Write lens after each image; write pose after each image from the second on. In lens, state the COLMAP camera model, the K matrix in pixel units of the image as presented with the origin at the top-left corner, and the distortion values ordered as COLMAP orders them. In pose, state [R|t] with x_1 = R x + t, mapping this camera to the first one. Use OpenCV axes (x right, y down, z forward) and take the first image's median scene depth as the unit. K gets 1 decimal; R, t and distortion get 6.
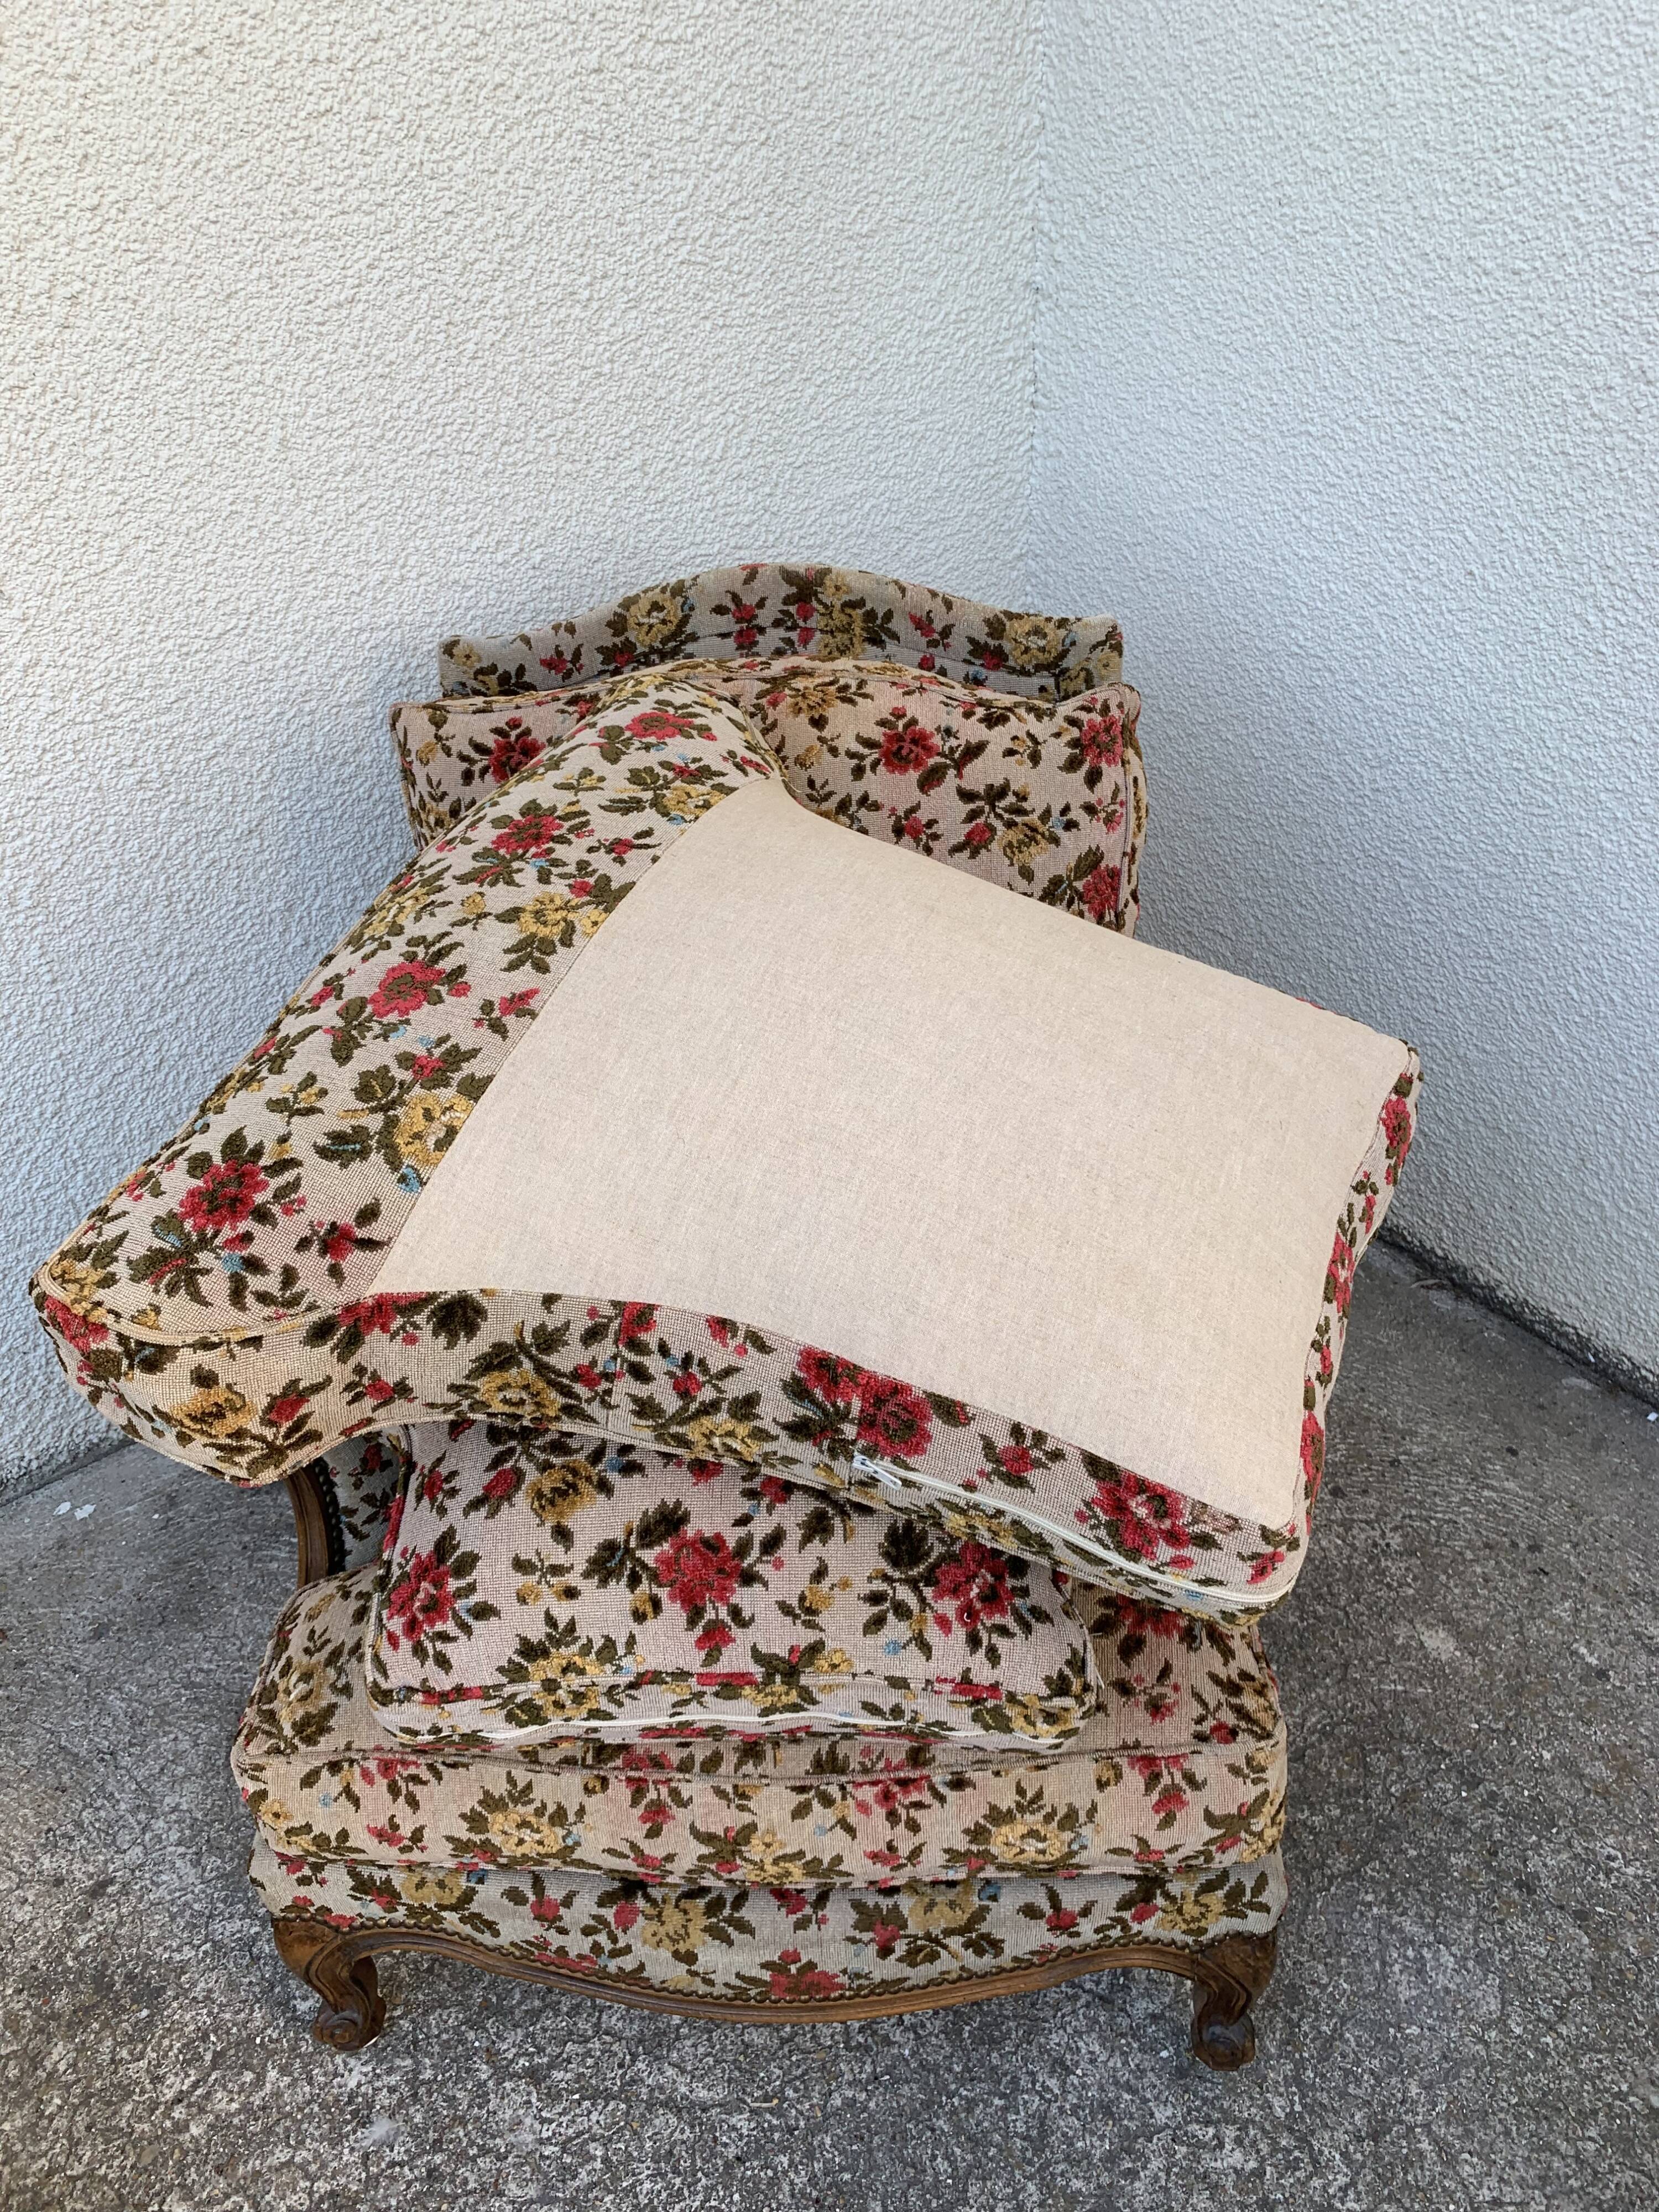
lens RADIAL K [[1742.3, 0, 831.1], [0, 1742.3, 1093.6], [0, 0, 1]] dist [0.024174, -0.023413]
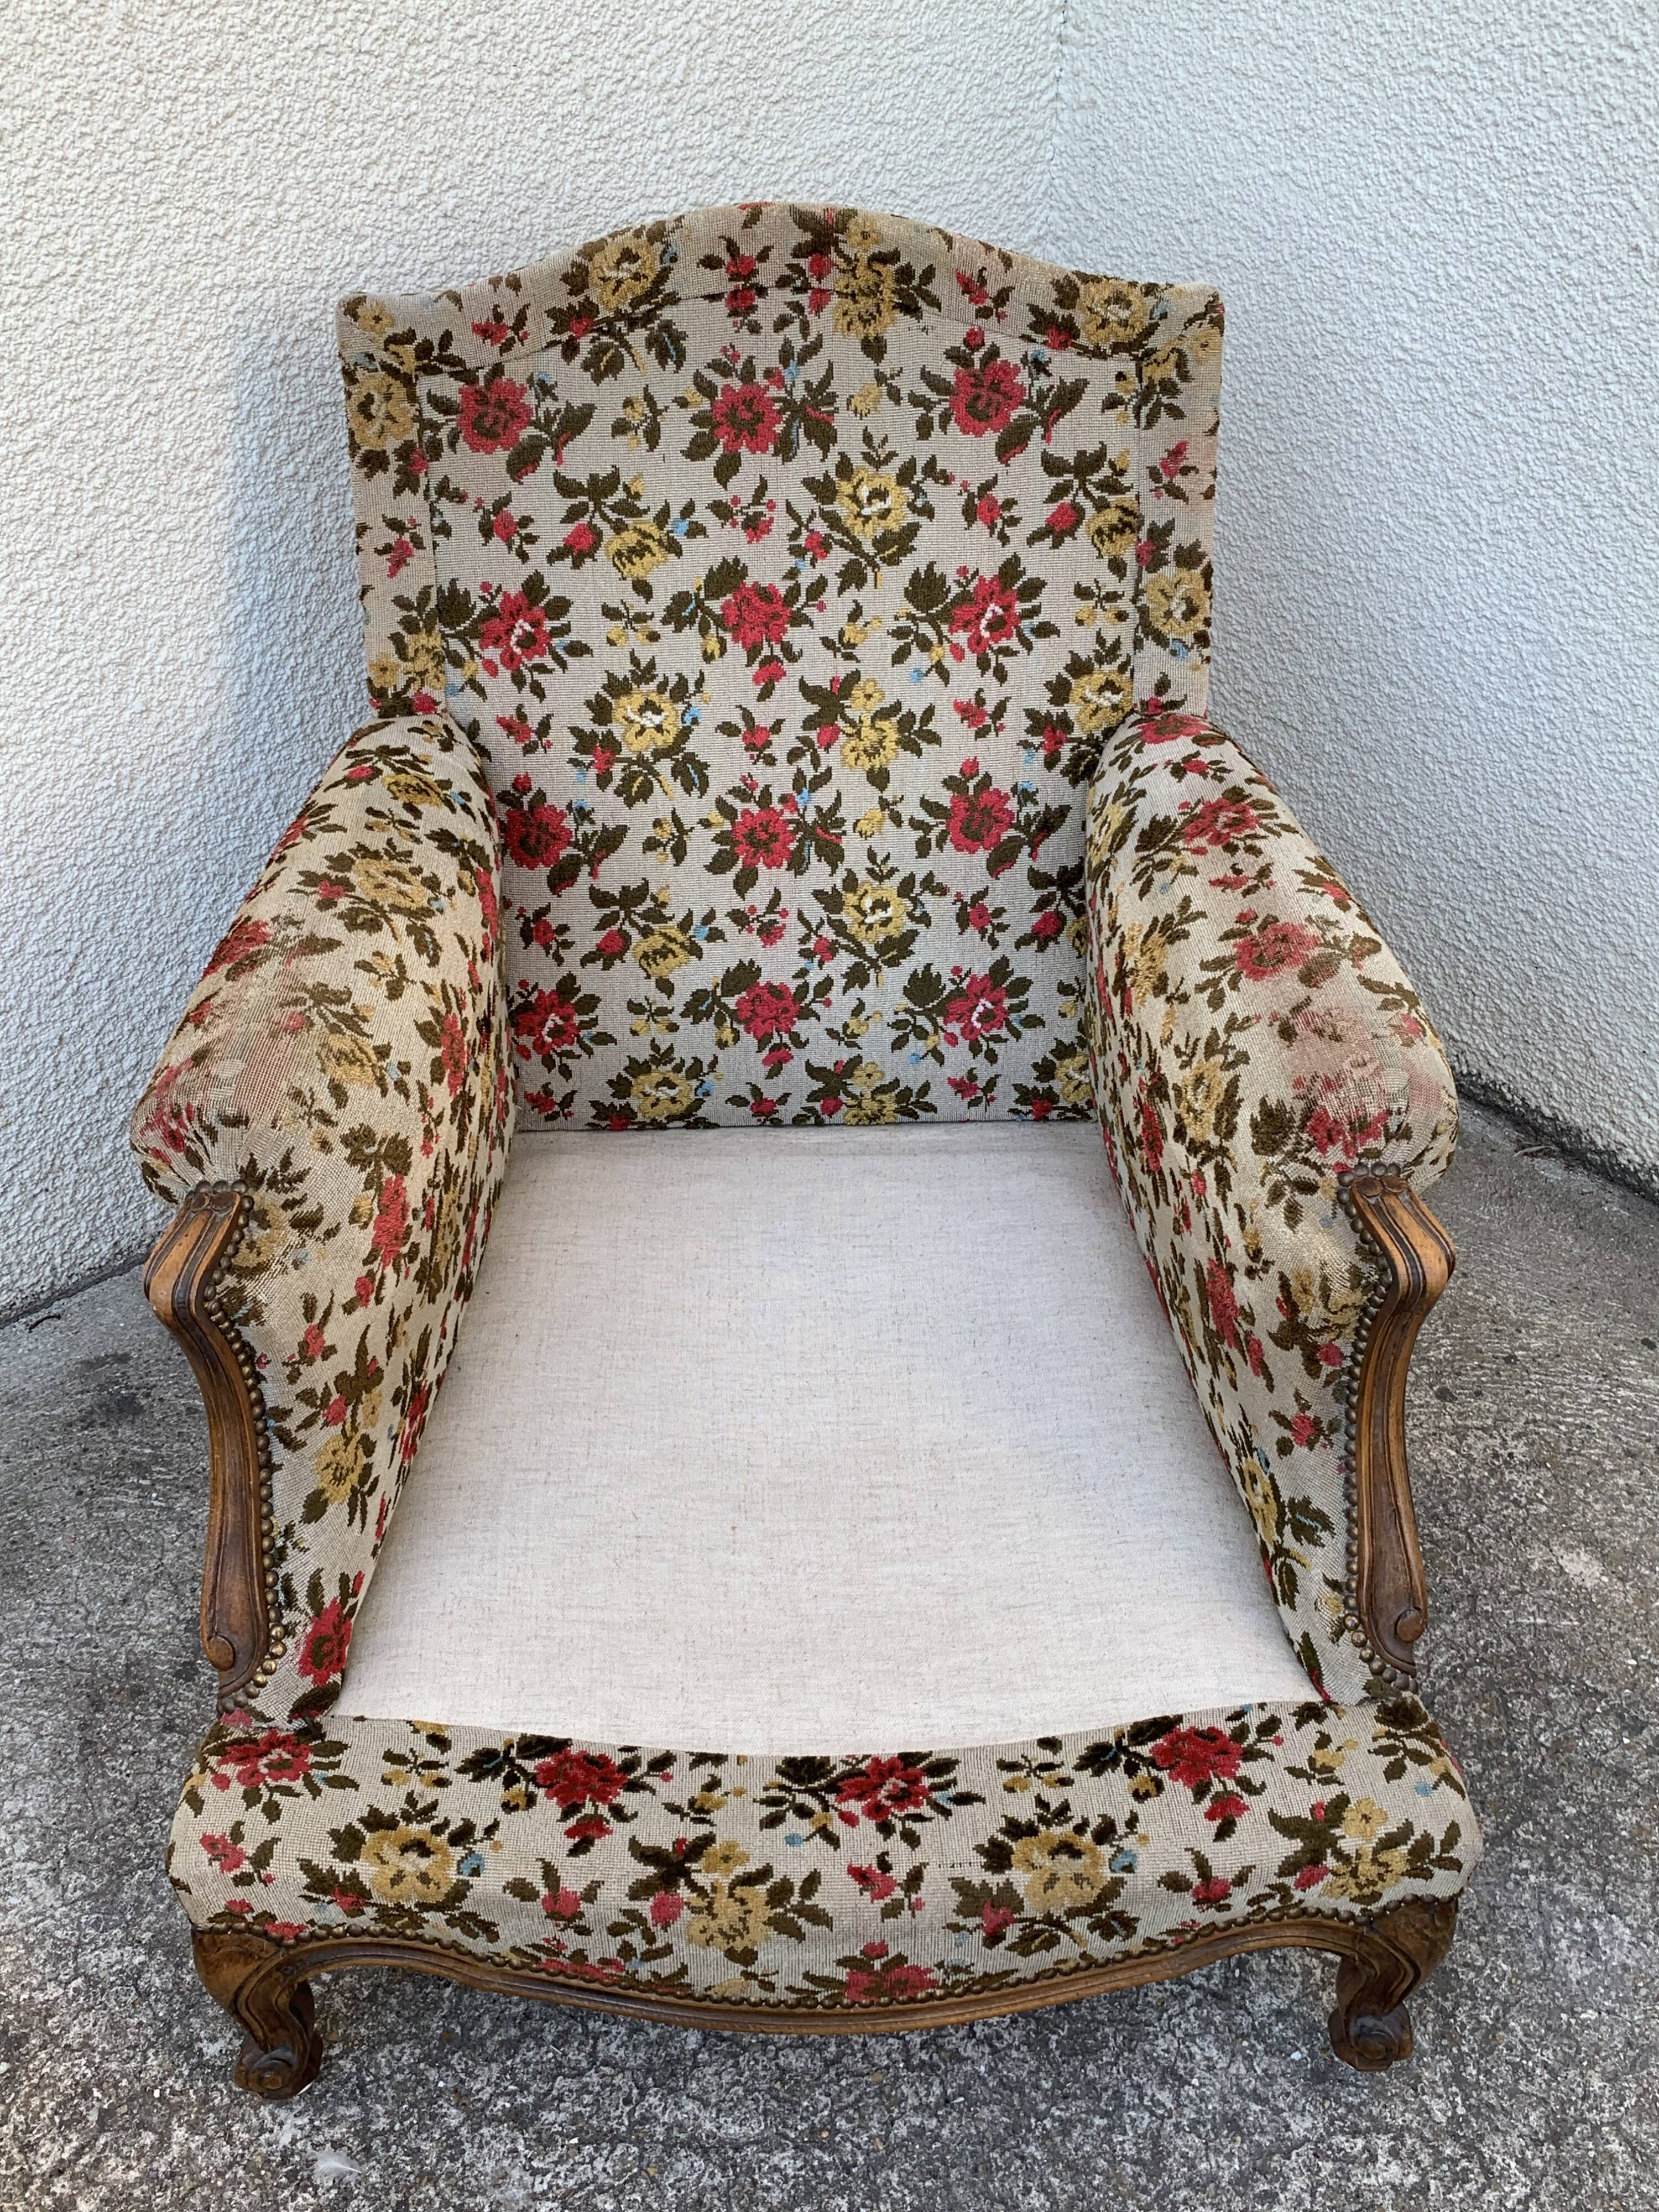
lens RADIAL K [[2109.7, 0, 815.6], [0, 2109.7, 1110.6], [0, 0, 1]] dist [0.003861, 0.000000]
pose [[0.996527, -0.008069, 0.082877, -0.098366], [0.004075, 0.998827, 0.048259, 0.052210], [-0.083169, -0.047754, 0.995391, 0.051989]]
